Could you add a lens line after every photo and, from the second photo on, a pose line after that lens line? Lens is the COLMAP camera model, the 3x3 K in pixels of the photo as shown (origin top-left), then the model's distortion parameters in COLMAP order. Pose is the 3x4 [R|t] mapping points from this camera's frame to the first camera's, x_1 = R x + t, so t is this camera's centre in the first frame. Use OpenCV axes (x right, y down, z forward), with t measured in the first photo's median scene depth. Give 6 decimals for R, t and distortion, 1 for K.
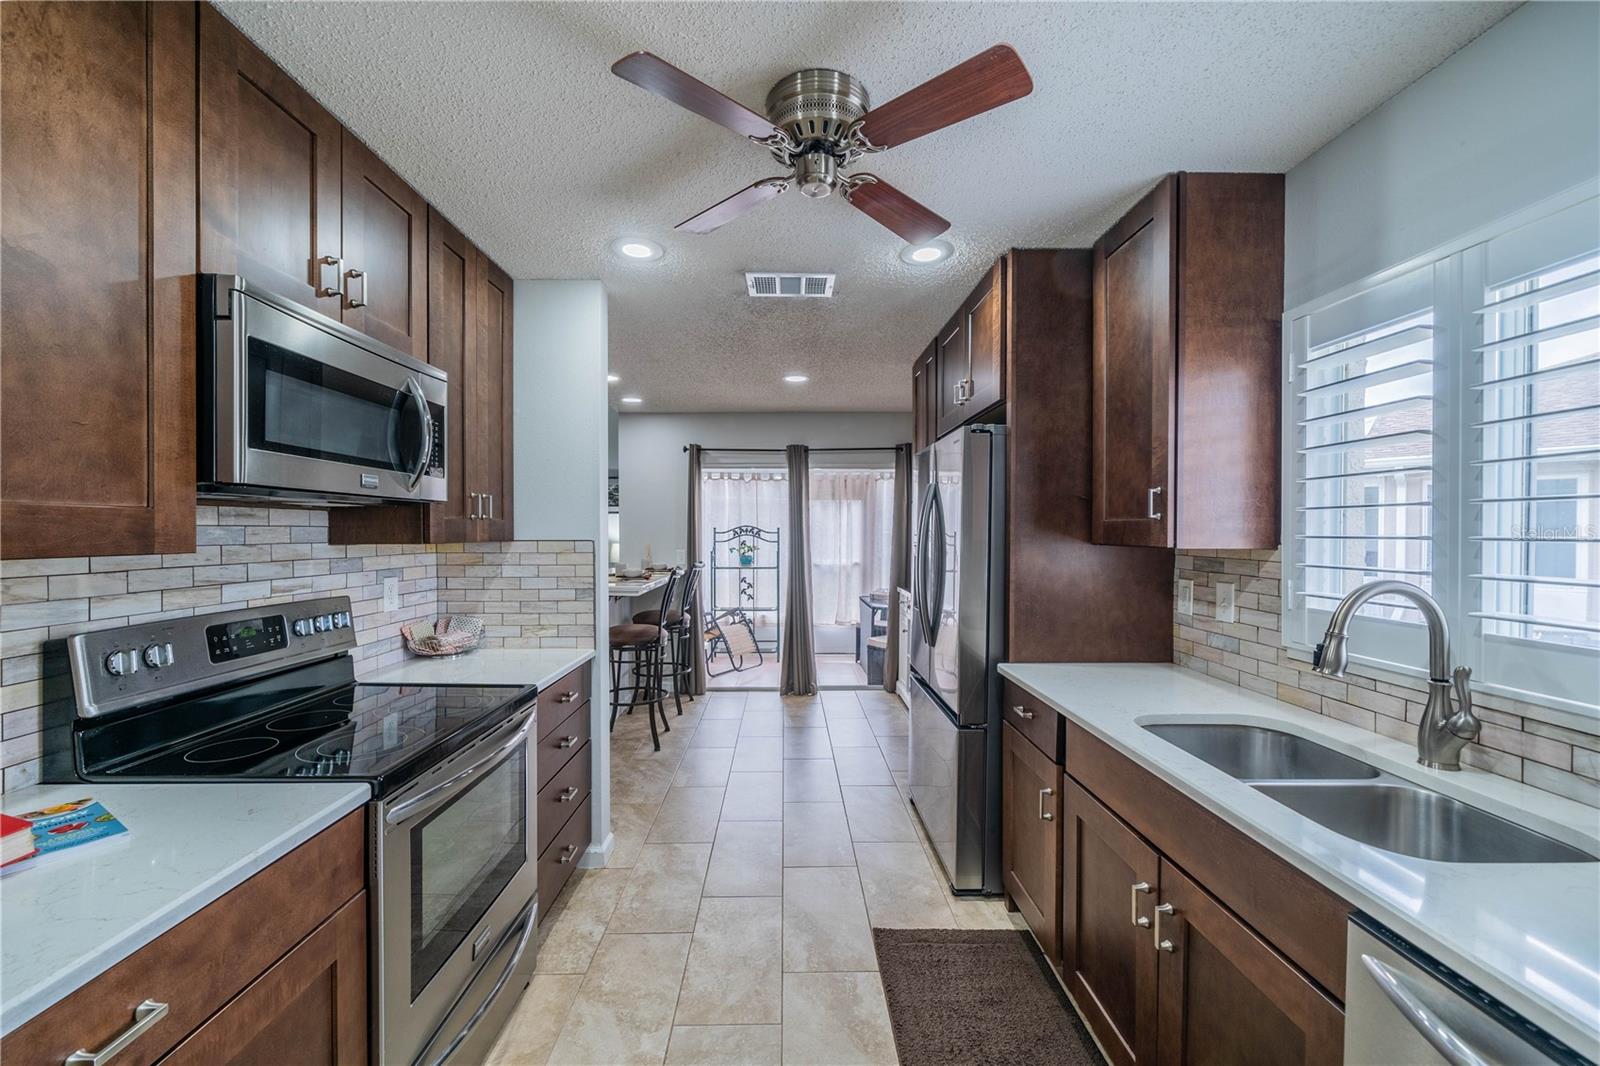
lens RADIAL K [[635.1, 0, 797.7], [0, 635.1, 534.9], [0, 0, 1]] dist [-0.003260, -0.000288]
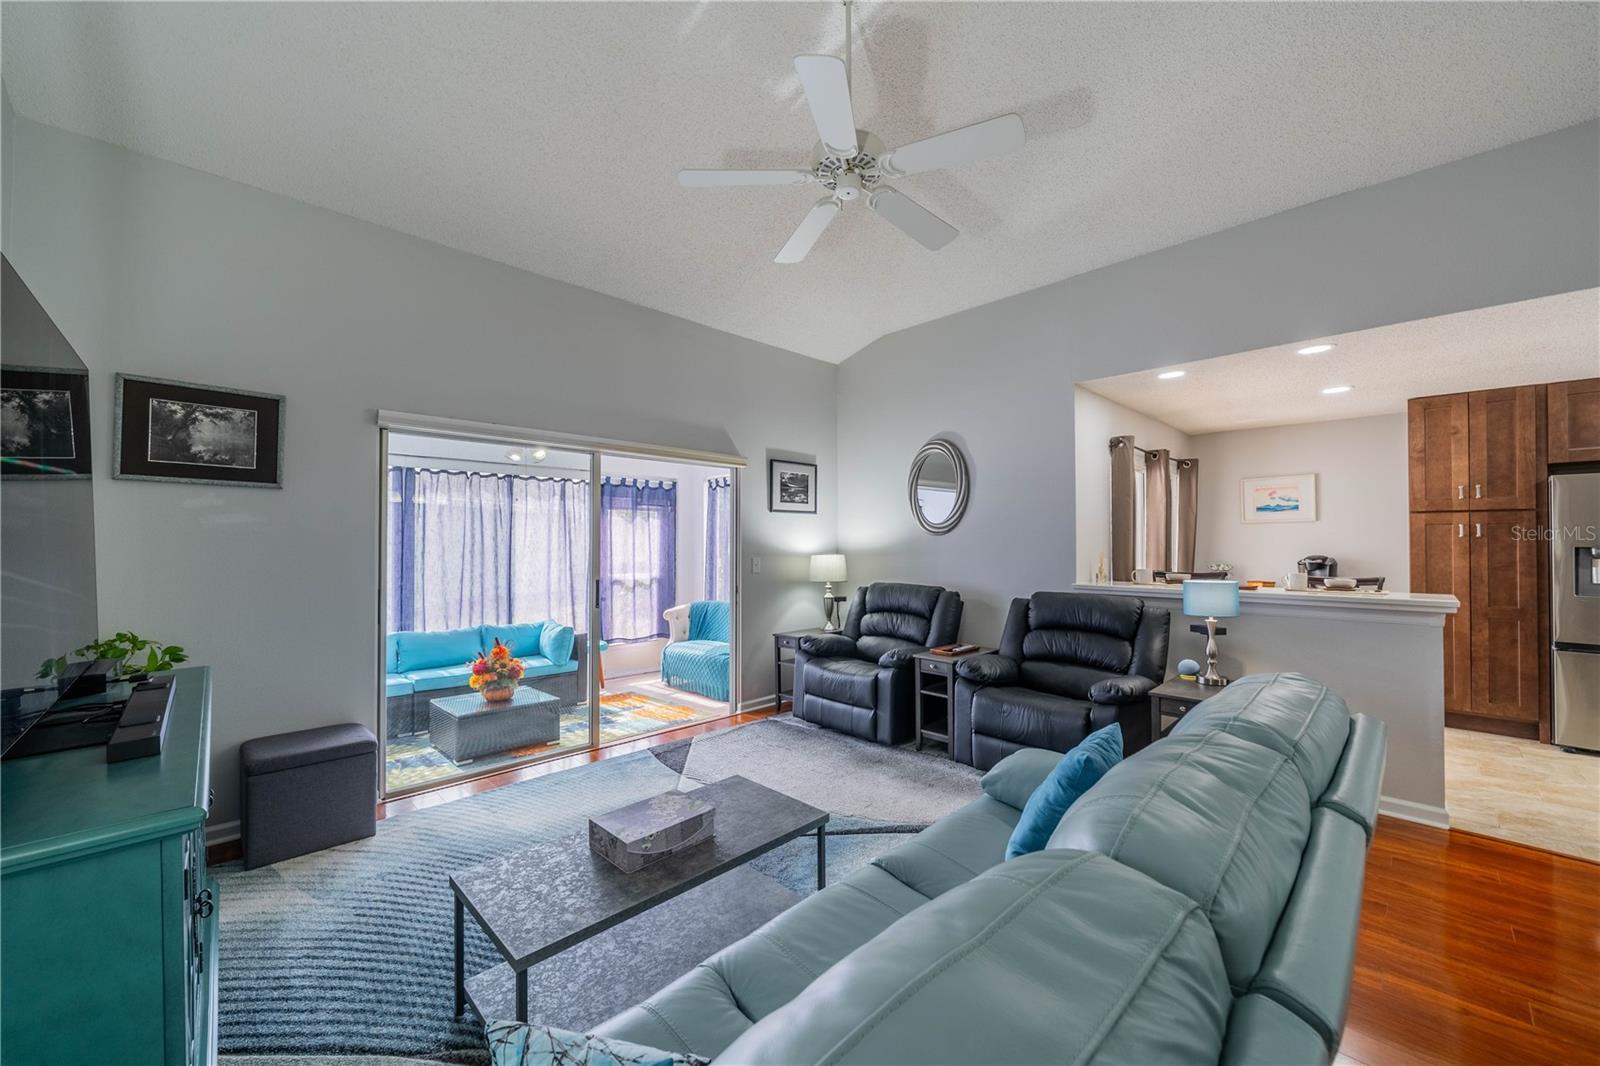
lens RADIAL K [[602.8, 0, 805.4], [0, 602.8, 534.2], [0, 0, 1]] dist [-0.001581, -0.000886]
pose [[0.730390, 0.008462, 0.682978, -2.695348], [0.003498, 0.999864, -0.016129, 0.006211], [-0.683021, 0.014170, 0.730261, 1.811670]]
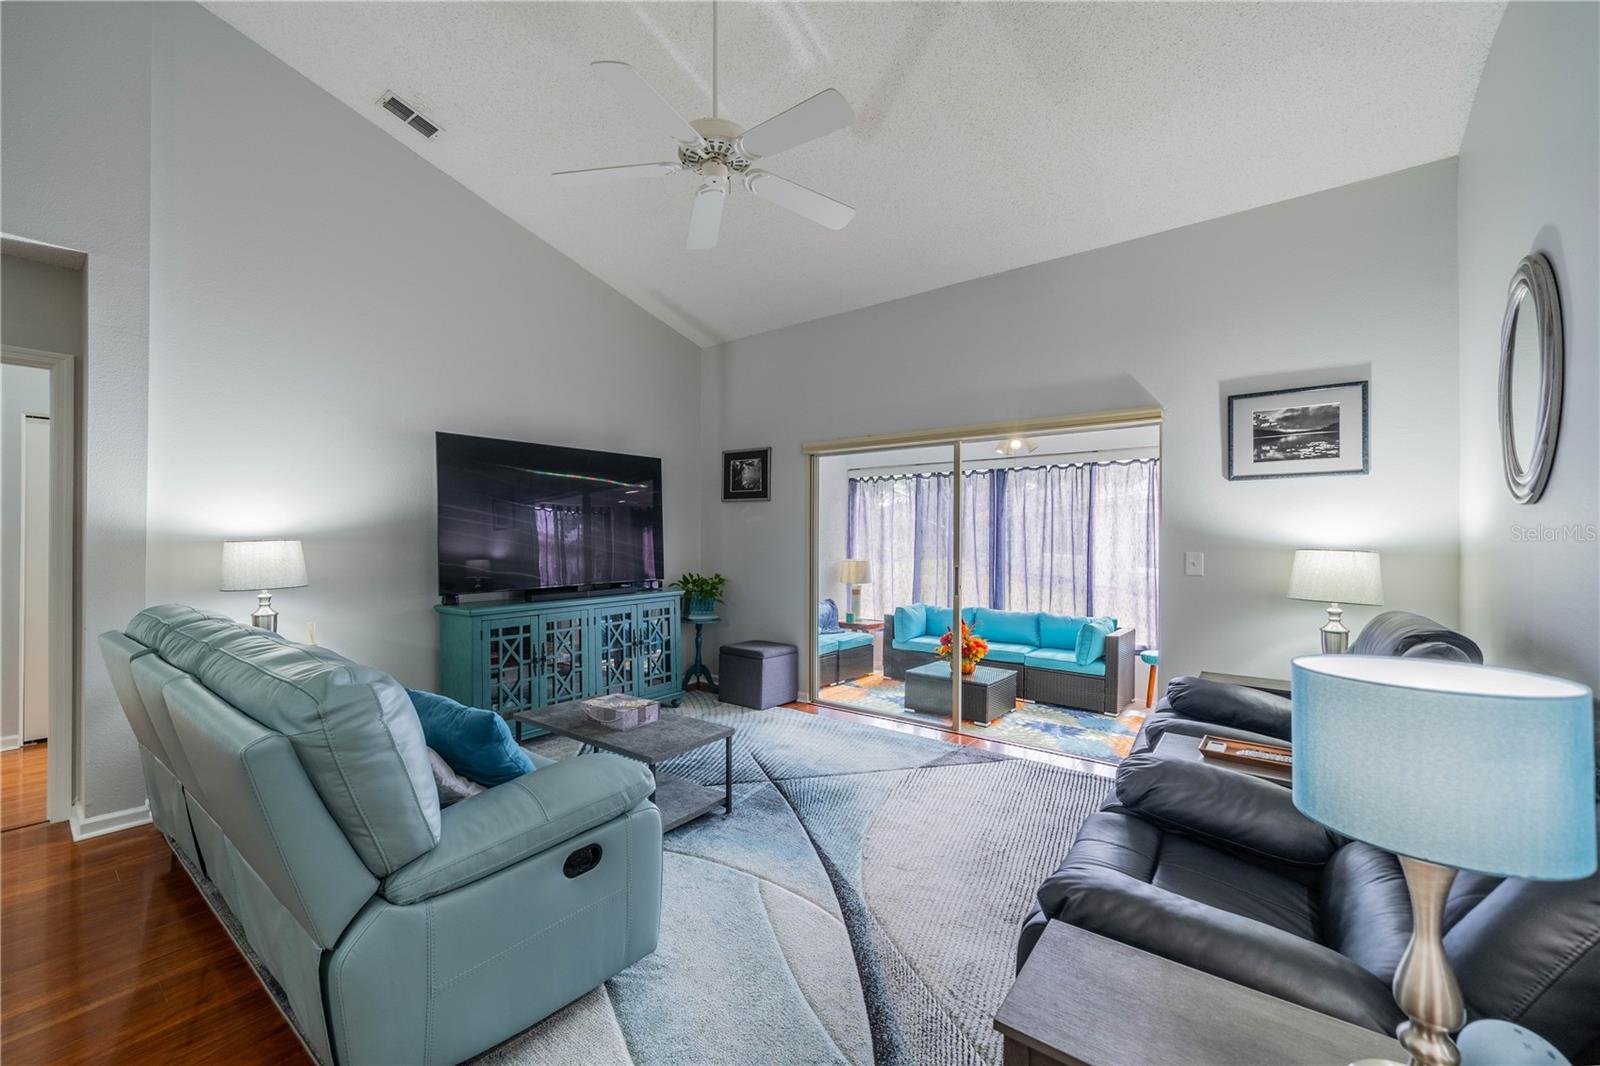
lens RADIAL K [[635.1, 0, 795.1], [0, 635.1, 534.5], [0, 0, 1]] dist [-0.003260, -0.000288]
pose [[0.779515, -0.002635, -0.626378, -1.004954], [-0.002918, 0.999965, -0.007838, 0.029485], [0.626377, 0.007937, 0.779480, 1.739649]]
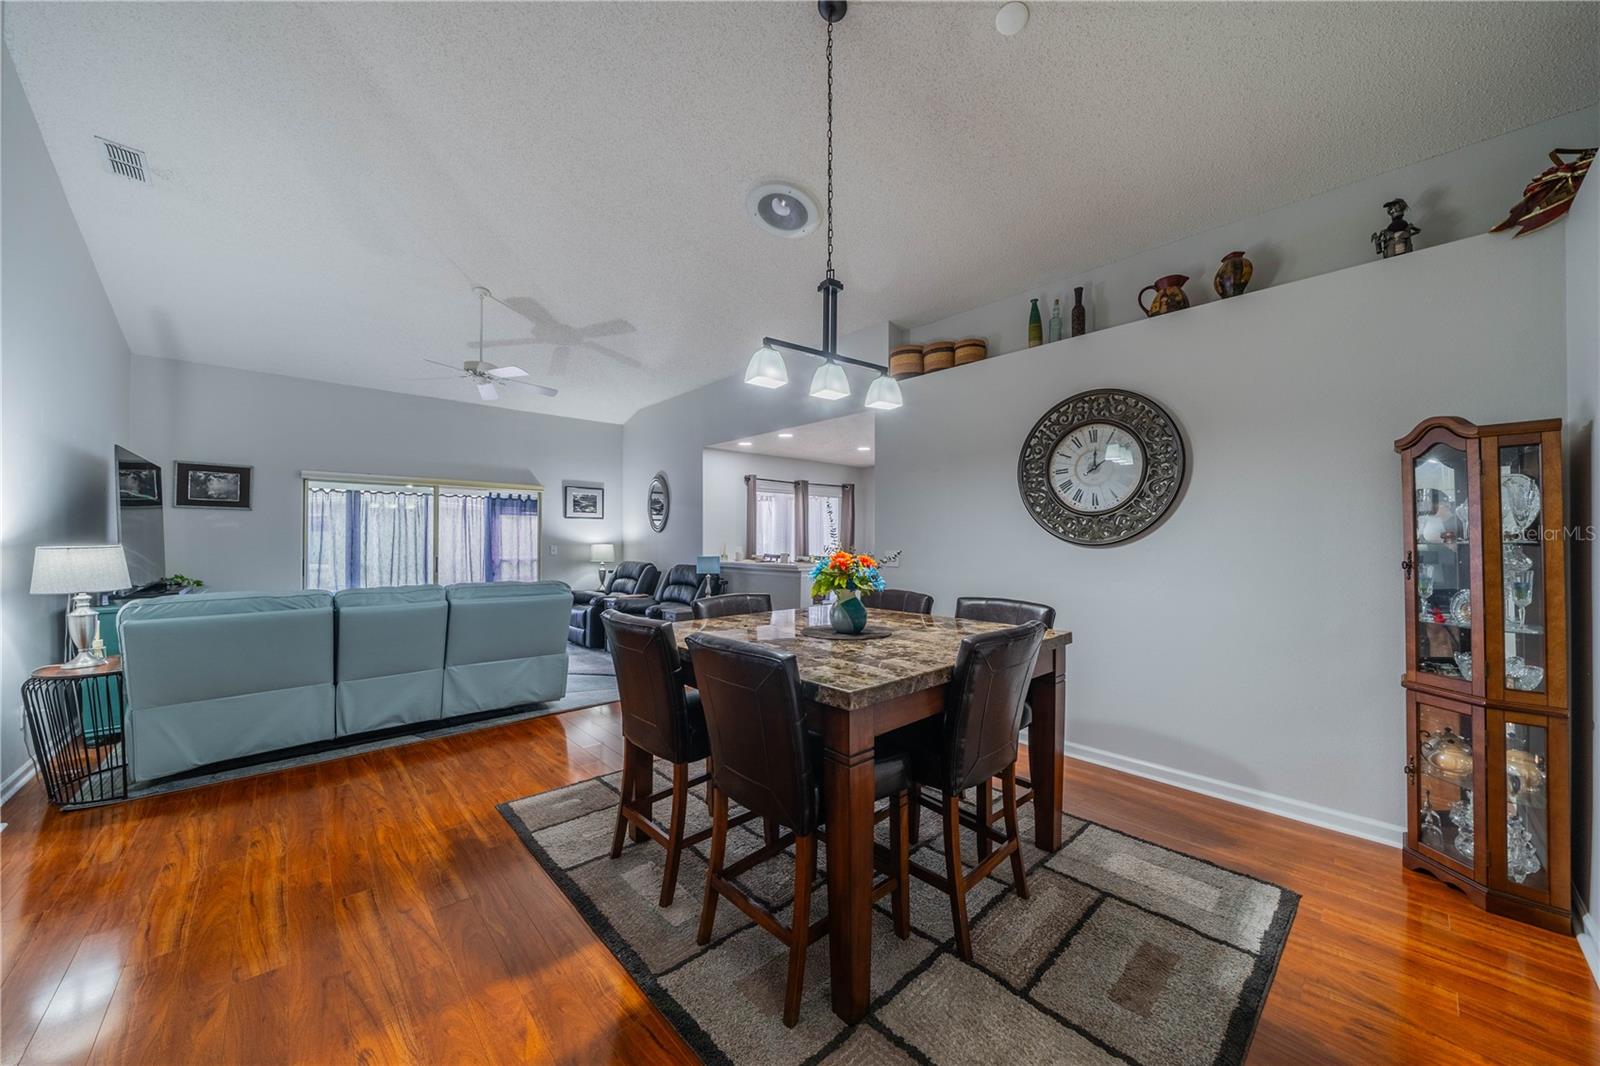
lens RADIAL K [[557.4, 0, 792.9], [0, 557.4, 532.9], [0, 0, 1]] dist [0.002641, -0.000053]
pose [[0.758263, 0.007581, 0.651904, -2.411169], [0.000065, 0.999932, -0.011704, 0.018146], [-0.651948, 0.008917, 0.758211, -0.105346]]
